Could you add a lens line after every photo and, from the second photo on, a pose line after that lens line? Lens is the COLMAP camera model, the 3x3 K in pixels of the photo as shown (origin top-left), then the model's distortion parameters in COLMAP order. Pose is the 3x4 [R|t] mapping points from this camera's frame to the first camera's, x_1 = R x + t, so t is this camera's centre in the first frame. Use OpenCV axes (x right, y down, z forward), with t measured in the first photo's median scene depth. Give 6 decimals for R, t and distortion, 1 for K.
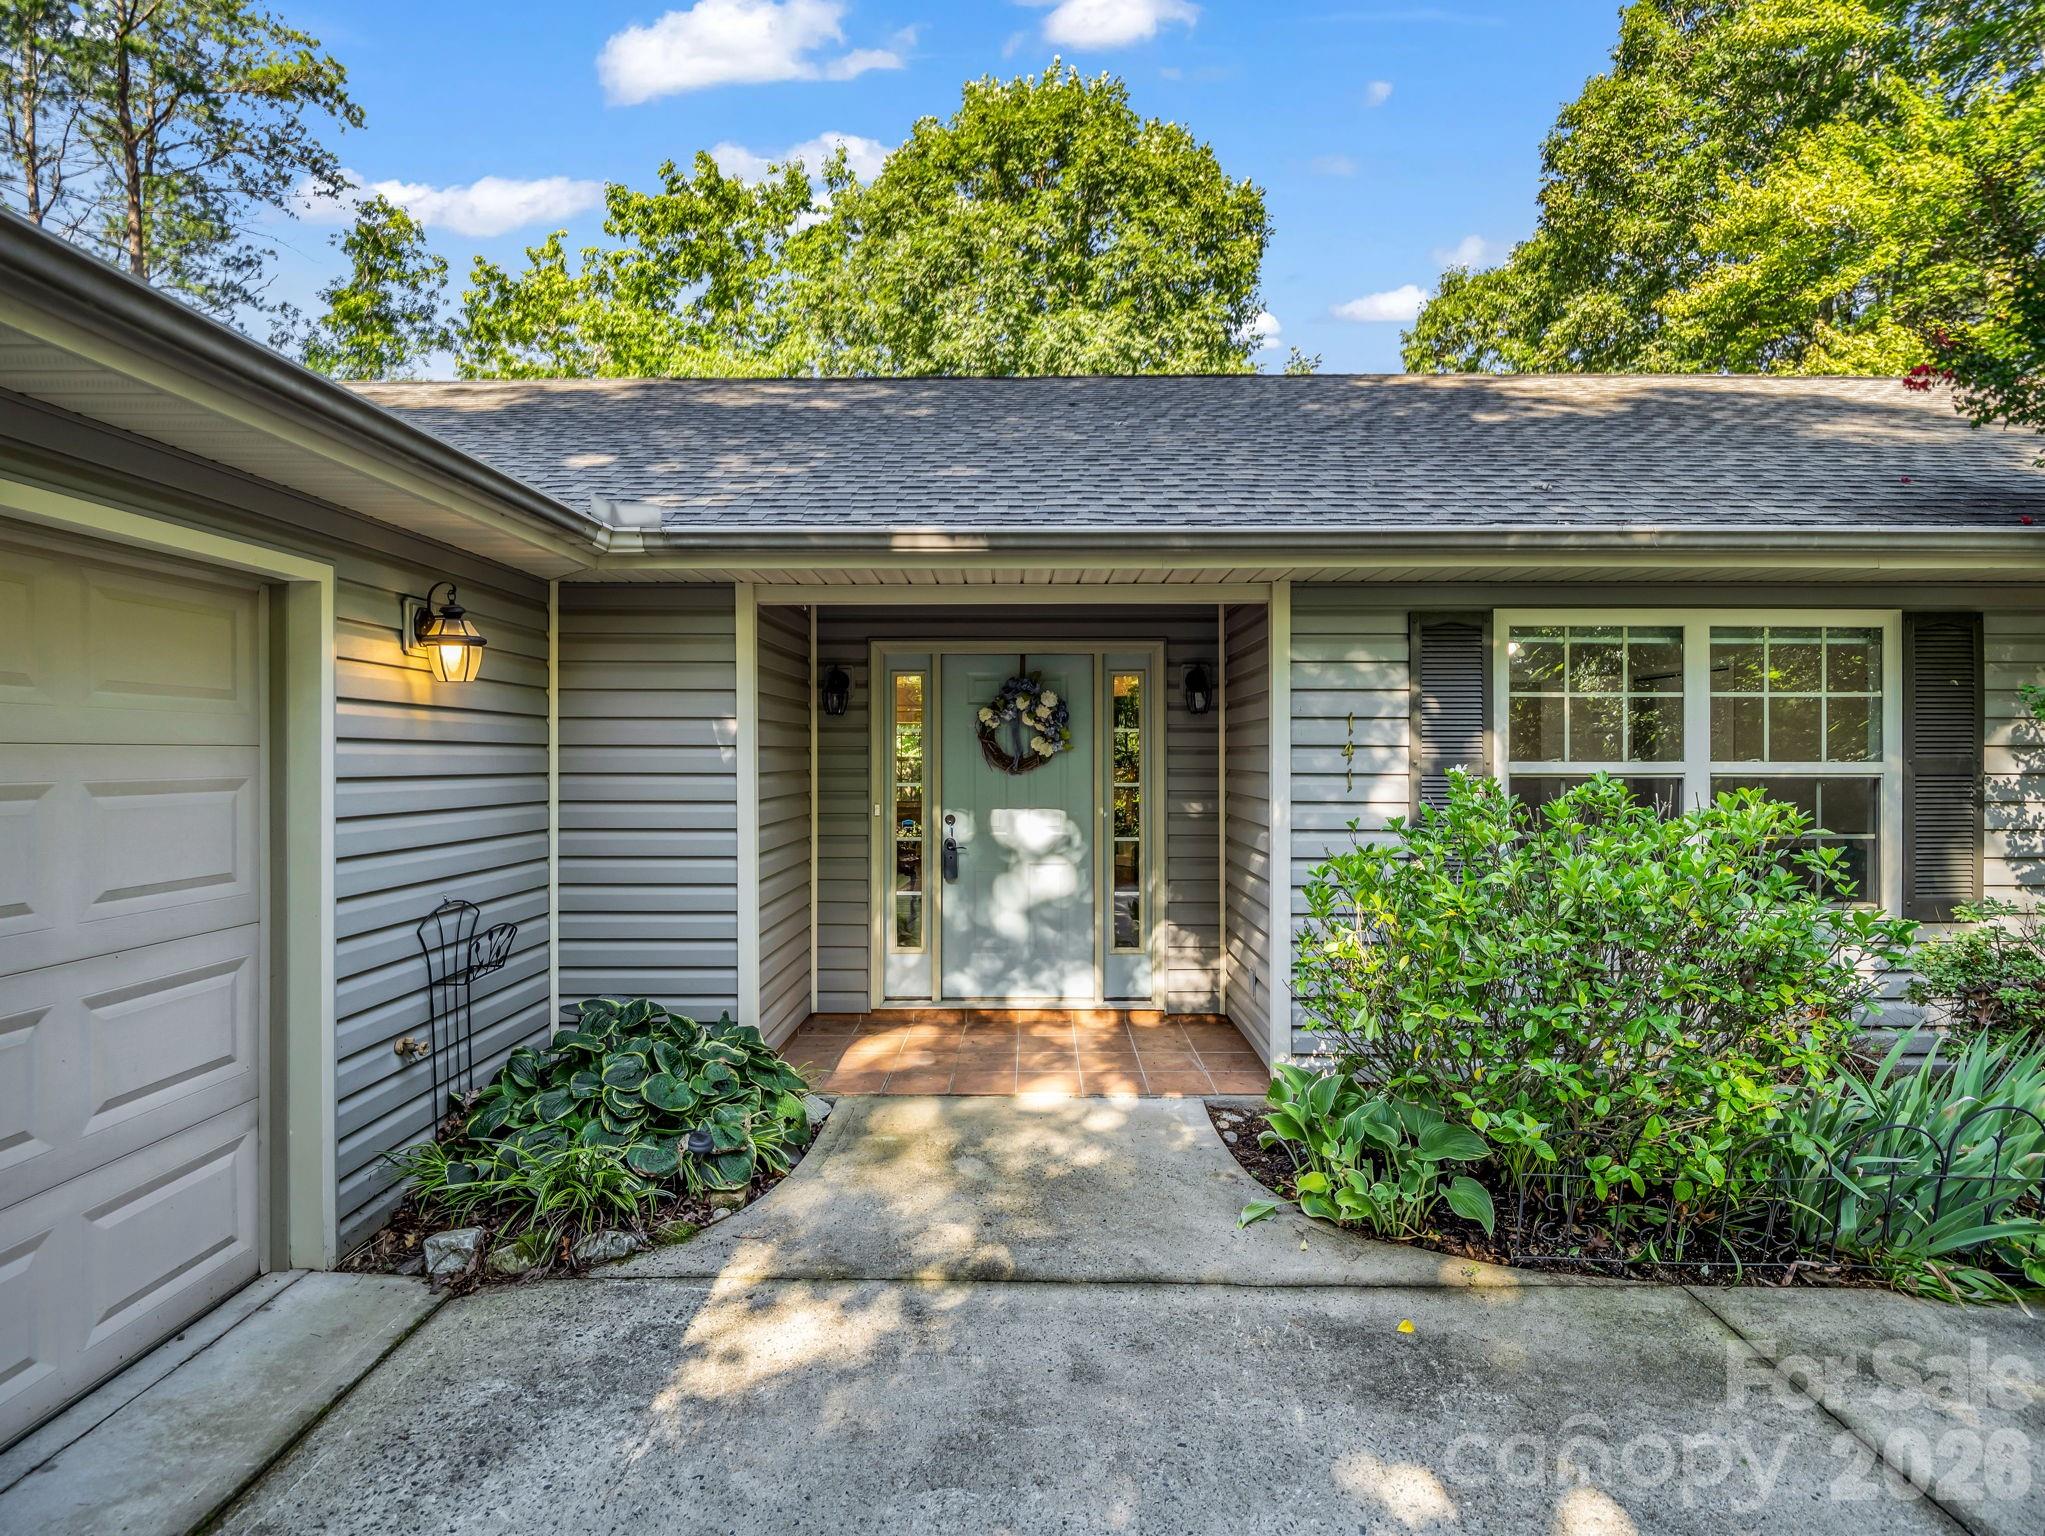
lens RADIAL K [[977.1, 0, 1022.5], [0, 977.1, 768.0], [0, 0, 1]] dist [-0.021984, -0.000329]
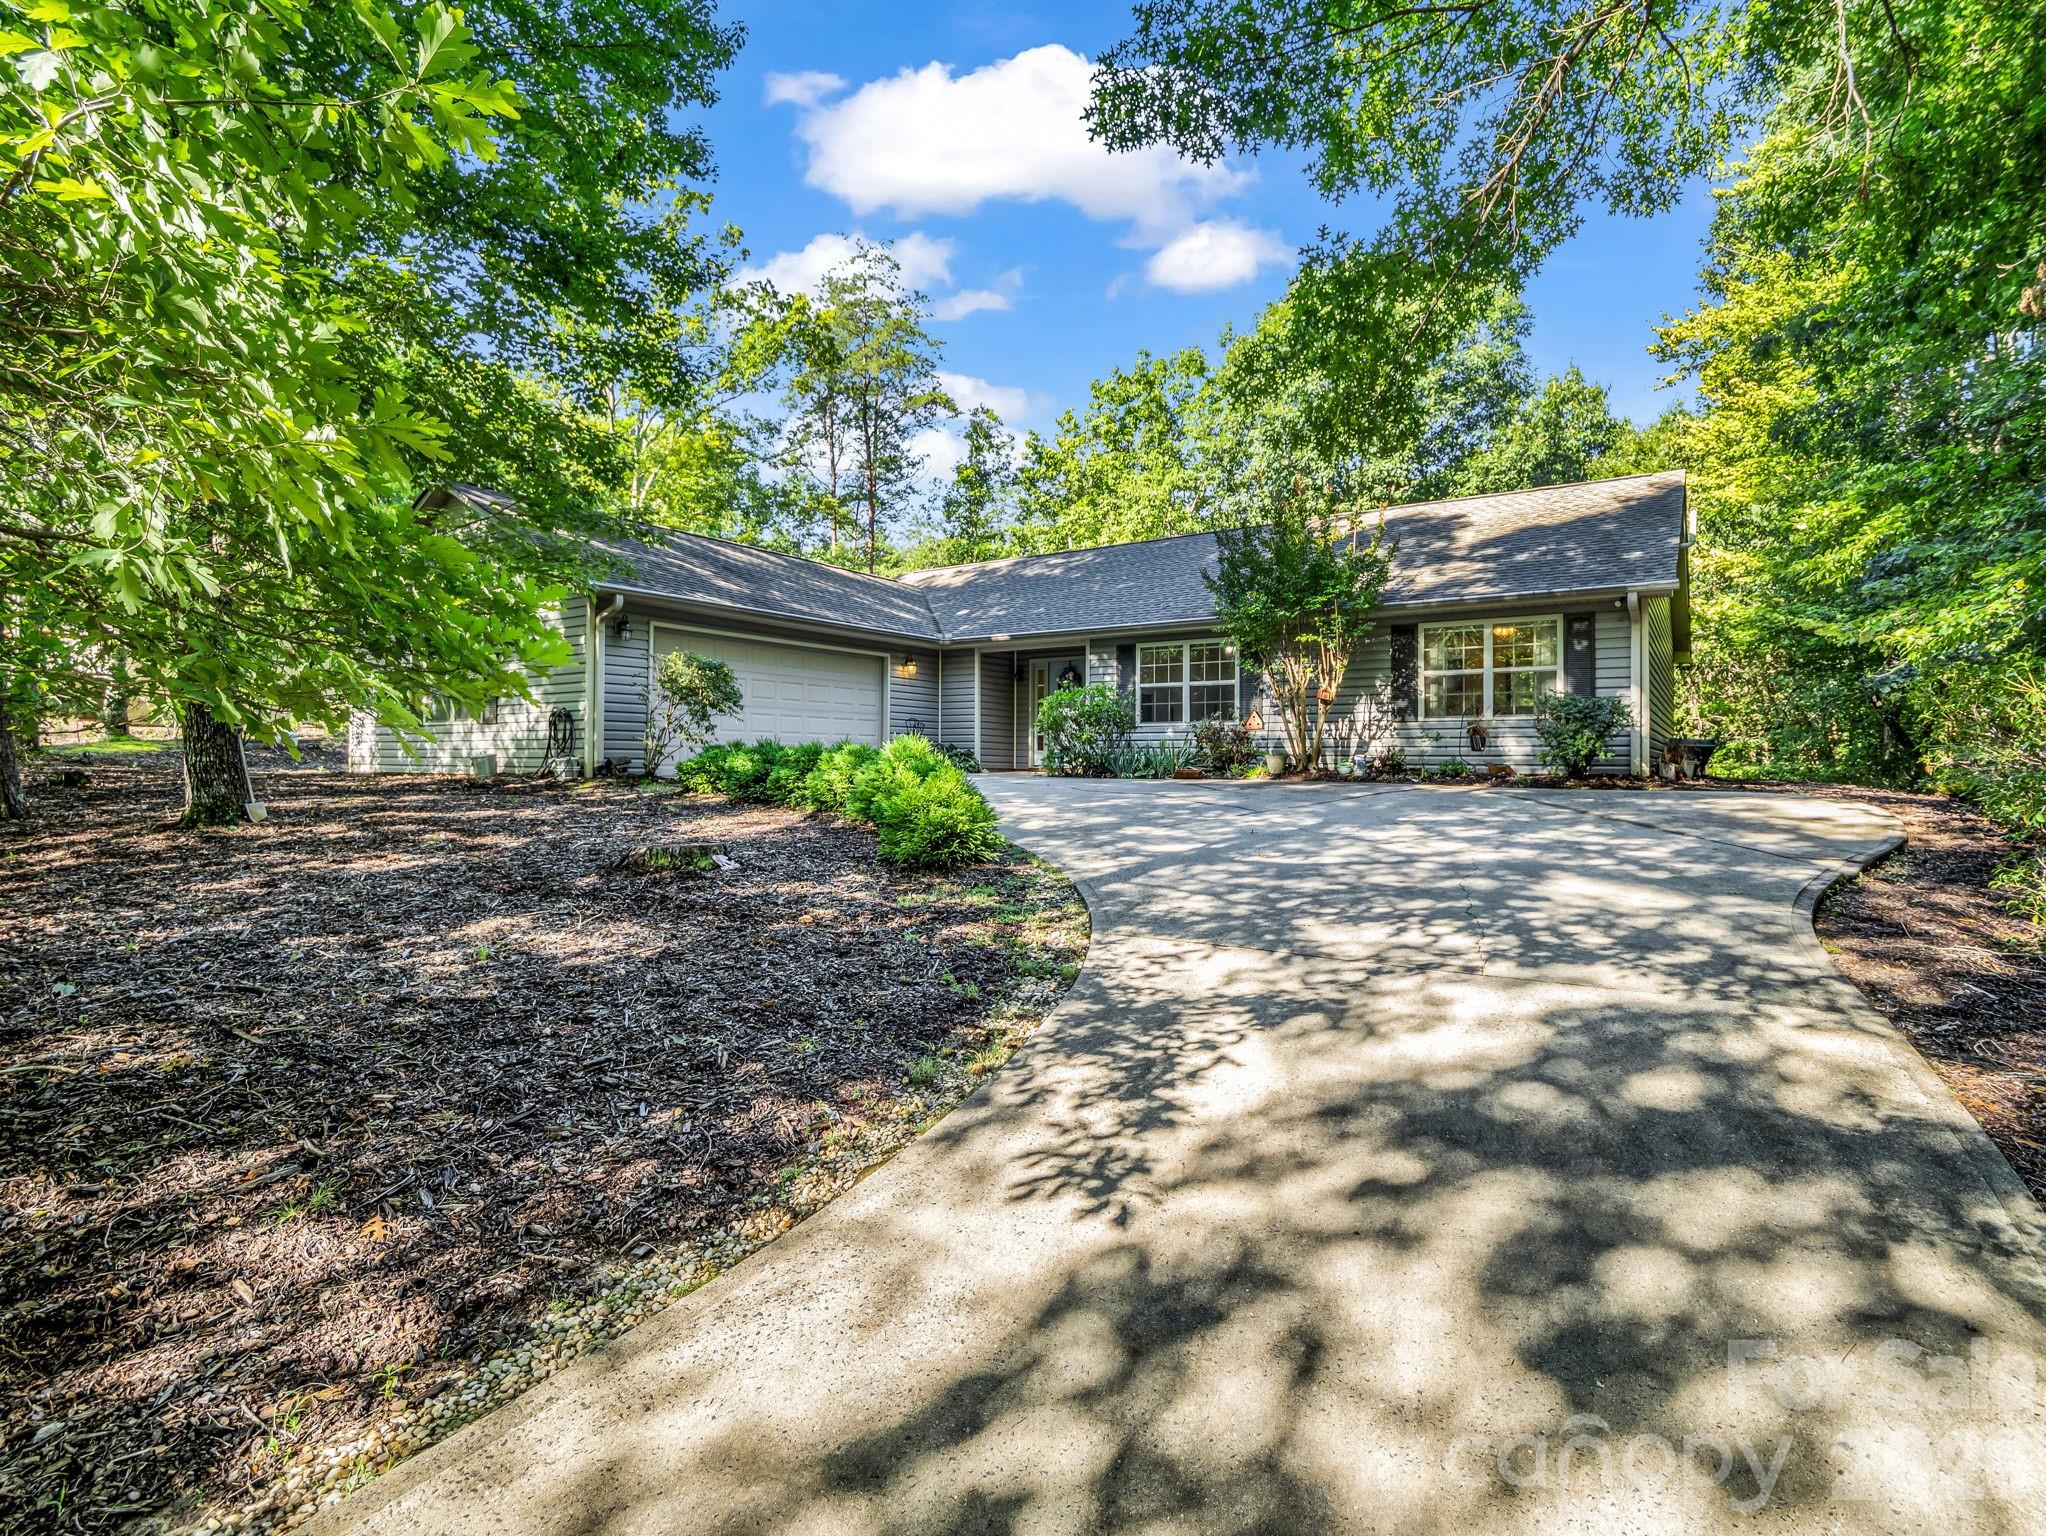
lens RADIAL K [[1002.5, 0, 1023.0], [0, 1002.5, 768.0], [0, 0, 1]] dist [-0.016920, -0.000370]
pose [[0.826030, 0.007588, -0.563575, 0.414922], [-0.012837, 0.999903, -0.005353, 0.061526], [0.563480, 0.011656, 0.826047, -0.435312]]
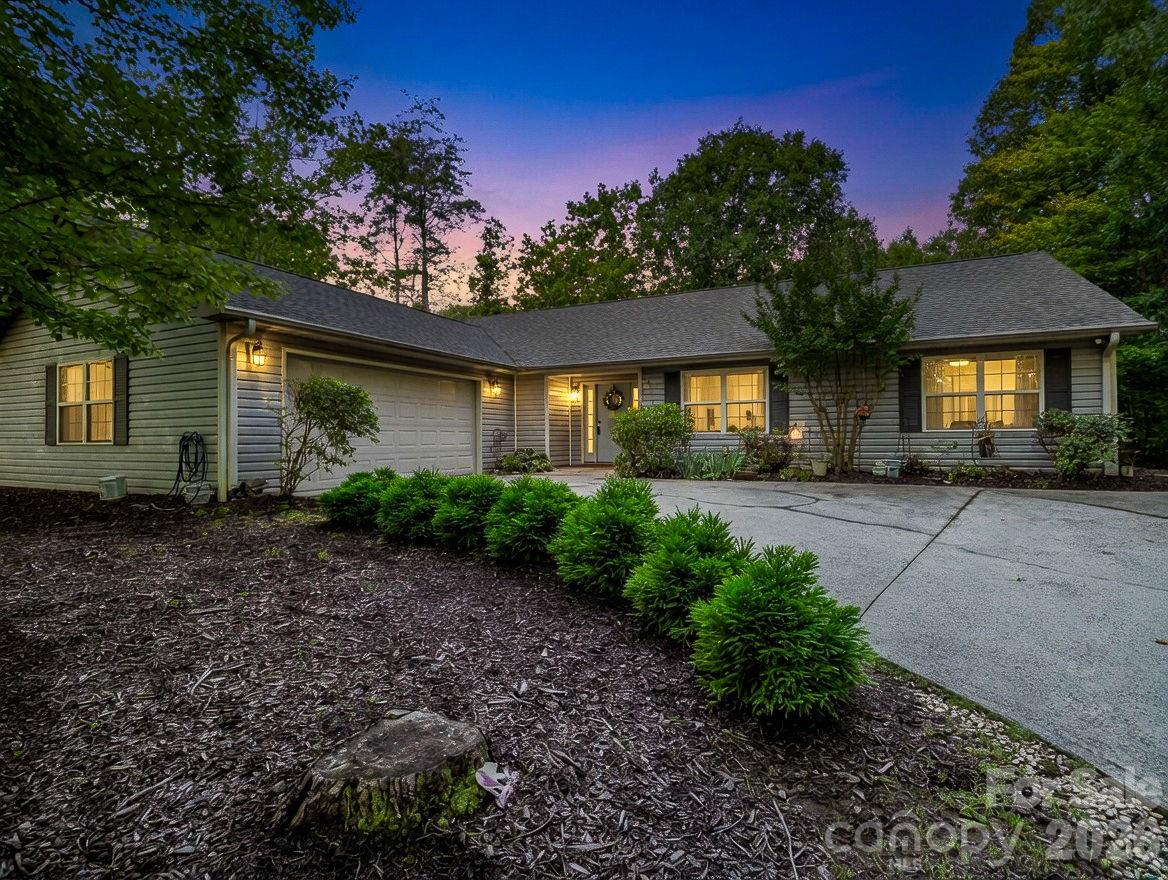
lens RADIAL K [[558.1, 0, 584.0], [0, 558.1, 440.0], [0, 0, 1]] dist [-0.021984, -0.000329]
pose [[0.908076, -0.005980, -0.418764, 0.218000], [0.005265, 0.999982, -0.002861, 0.034619], [0.418773, 0.000393, 0.908091, -0.310010]]
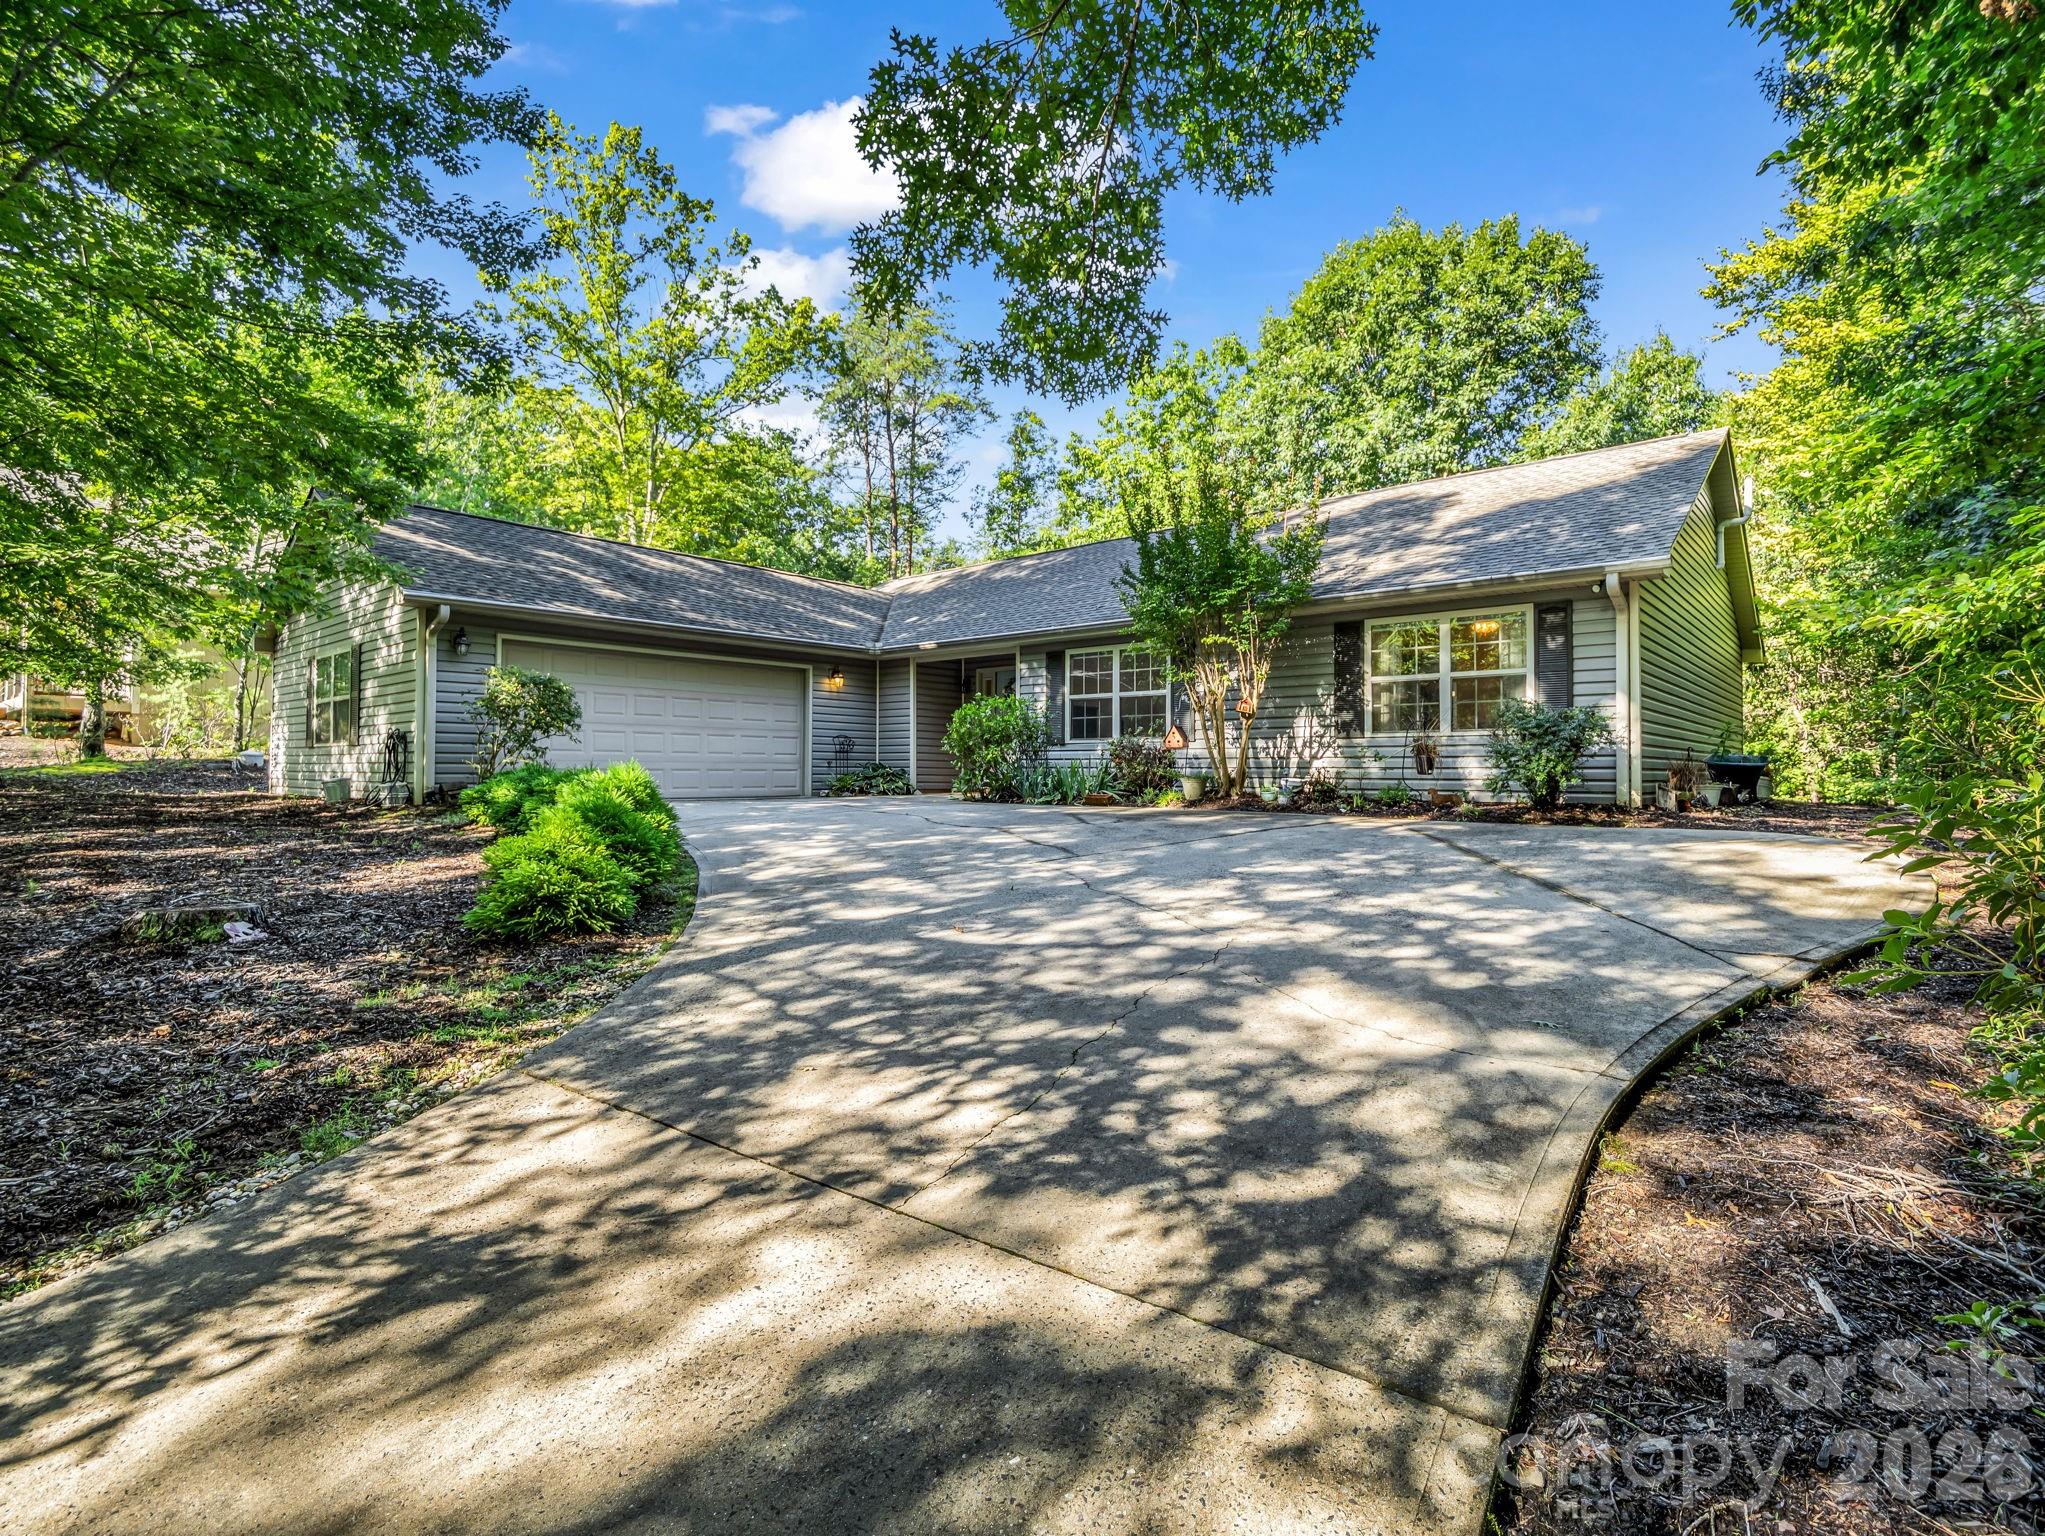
lens RADIAL K [[990.1, 0, 1022.5], [0, 990.1, 768.0], [0, 0, 1]] dist [-0.016751, 0.000956]
pose [[0.756584, 0.000553, -0.653896, 0.464147], [-0.011941, 0.999845, -0.012970, 0.051095], [0.653787, 0.017621, 0.756473, -0.293223]]
